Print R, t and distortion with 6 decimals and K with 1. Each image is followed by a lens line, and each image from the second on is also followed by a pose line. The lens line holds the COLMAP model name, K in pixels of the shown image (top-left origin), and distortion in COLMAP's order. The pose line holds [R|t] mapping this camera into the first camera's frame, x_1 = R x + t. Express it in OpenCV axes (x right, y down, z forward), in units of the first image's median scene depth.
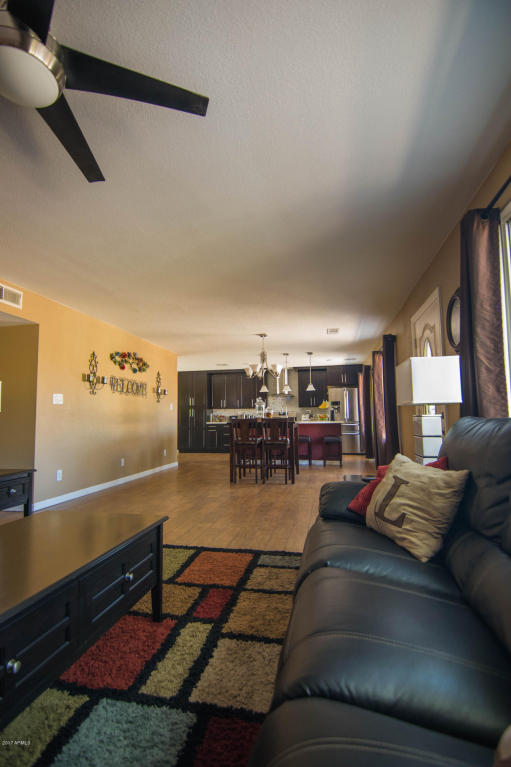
lens RADIAL K [[376.1, 0, 256.1], [0, 376.1, 388.4], [0, 0, 1]] dist [-0.013628, -0.005796]
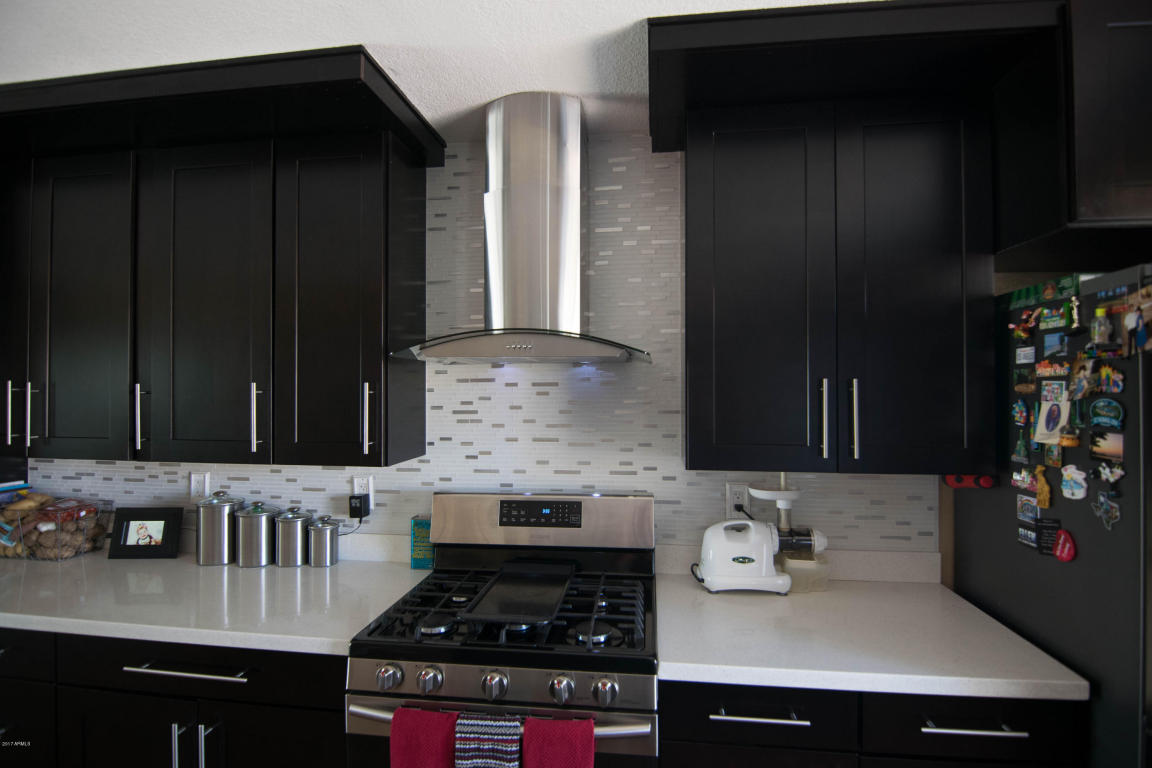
lens RADIAL K [[564.9, 0, 578.0], [0, 564.9, 383.8], [0, 0, 1]] dist [-0.013628, -0.005796]
pose [[0.998615, 0.011660, 0.051310, 0.164079], [-0.015962, 0.996316, 0.084258, 0.033407], [-0.050139, -0.084960, 0.995122, 1.847982]]
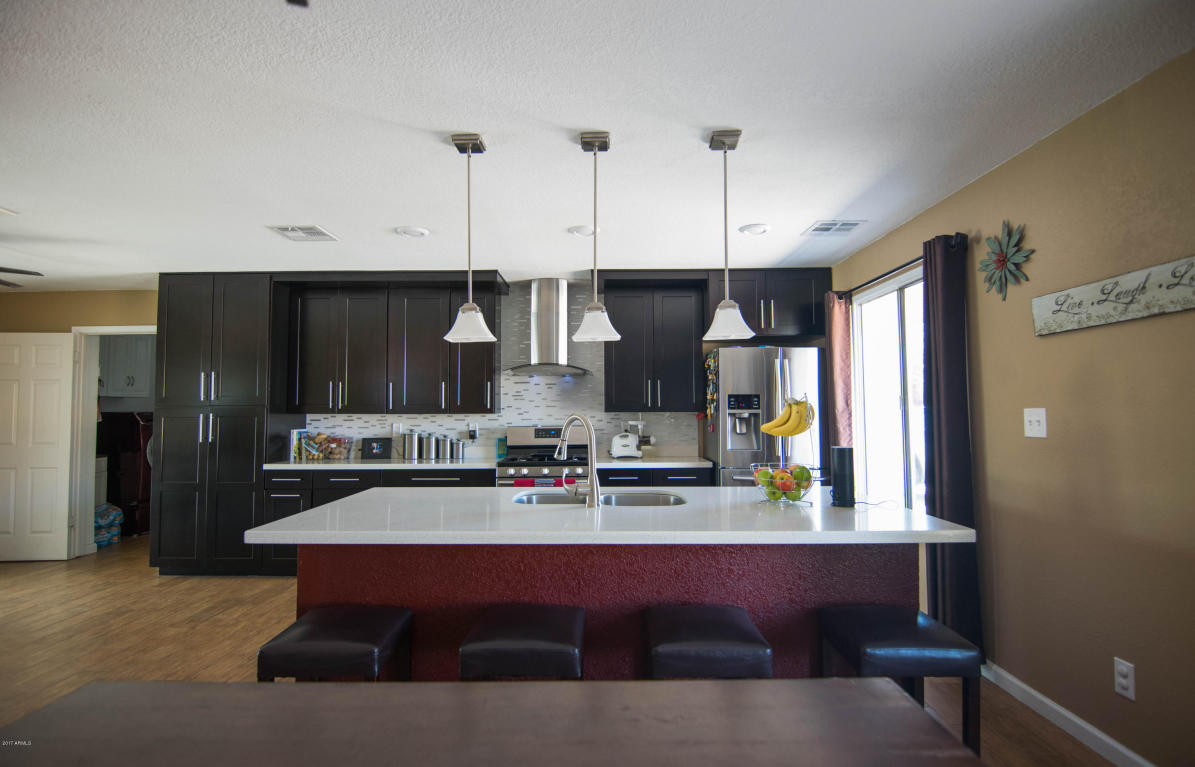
lens RADIAL K [[578.8, 0, 606.0], [0, 578.8, 382.0], [0, 0, 1]] dist [-0.016229, -0.001983]
pose [[0.981835, 0.015608, 0.189095, 0.062204], [-0.023628, 0.998911, 0.040230, 0.020264], [-0.188261, -0.043968, 0.981134, 1.214917]]
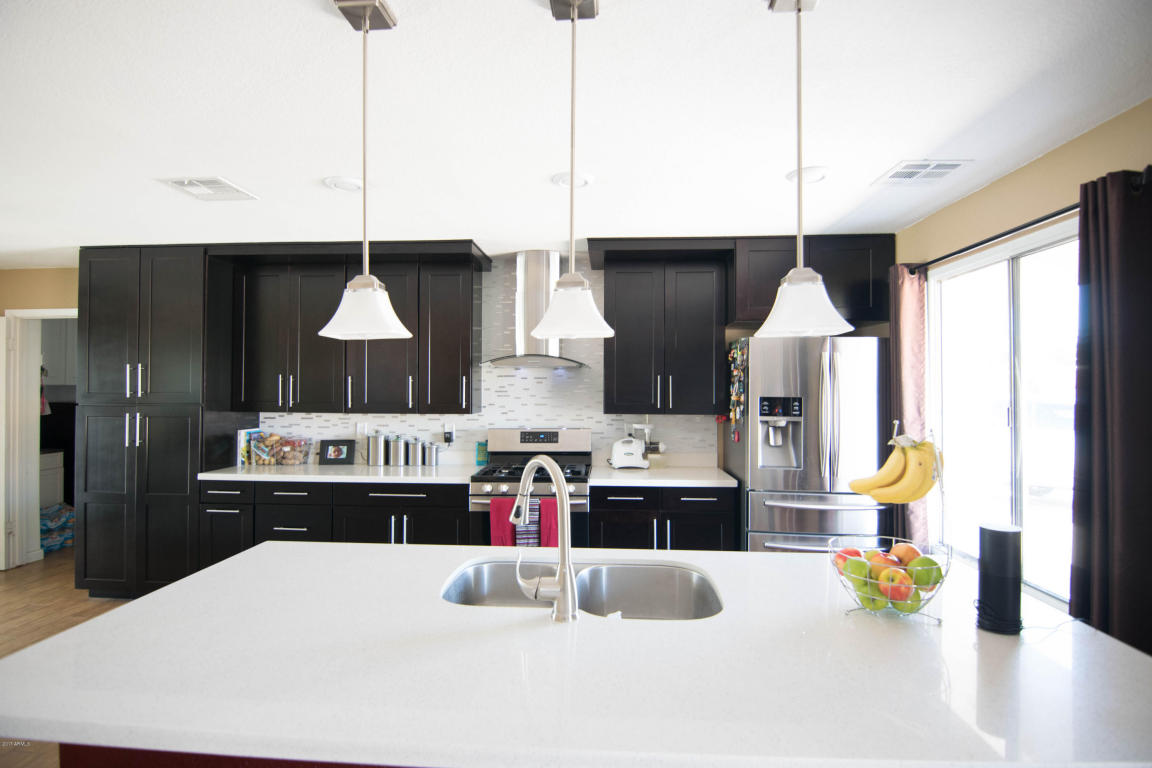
lens RADIAL K [[564.9, 0, 581.8], [0, 564.9, 383.4], [0, 0, 1]] dist [-0.013628, -0.005796]
pose [[0.991034, 0.015970, 0.132653, 0.110320], [-0.026867, 0.996370, 0.080773, 0.005748], [-0.130881, -0.083613, 0.987866, 1.403426]]
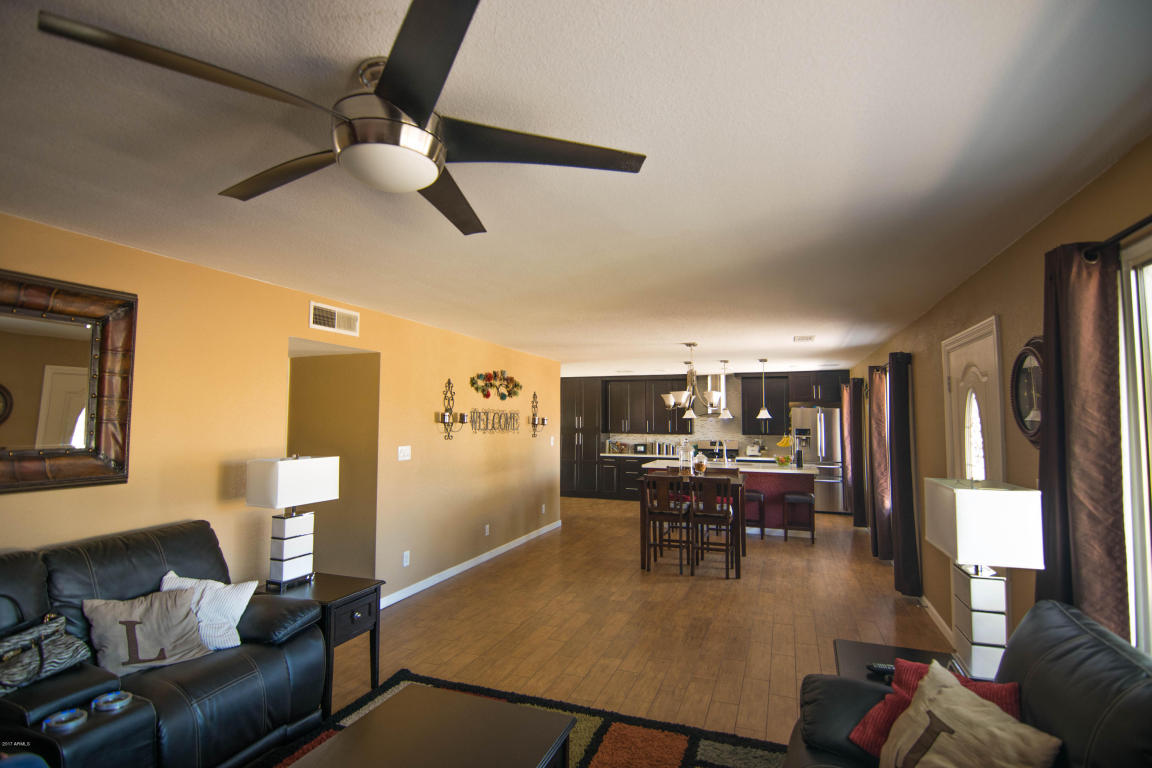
lens RADIAL K [[564.9, 0, 572.0], [0, 564.9, 380.2], [0, 0, 1]] dist [-0.013628, -0.005796]
pose [[0.985710, 0.005193, -0.168369, -0.028742], [-0.002016, 0.999817, 0.019035, -0.133035], [0.168437, -0.018424, 0.985540, -0.012250]]
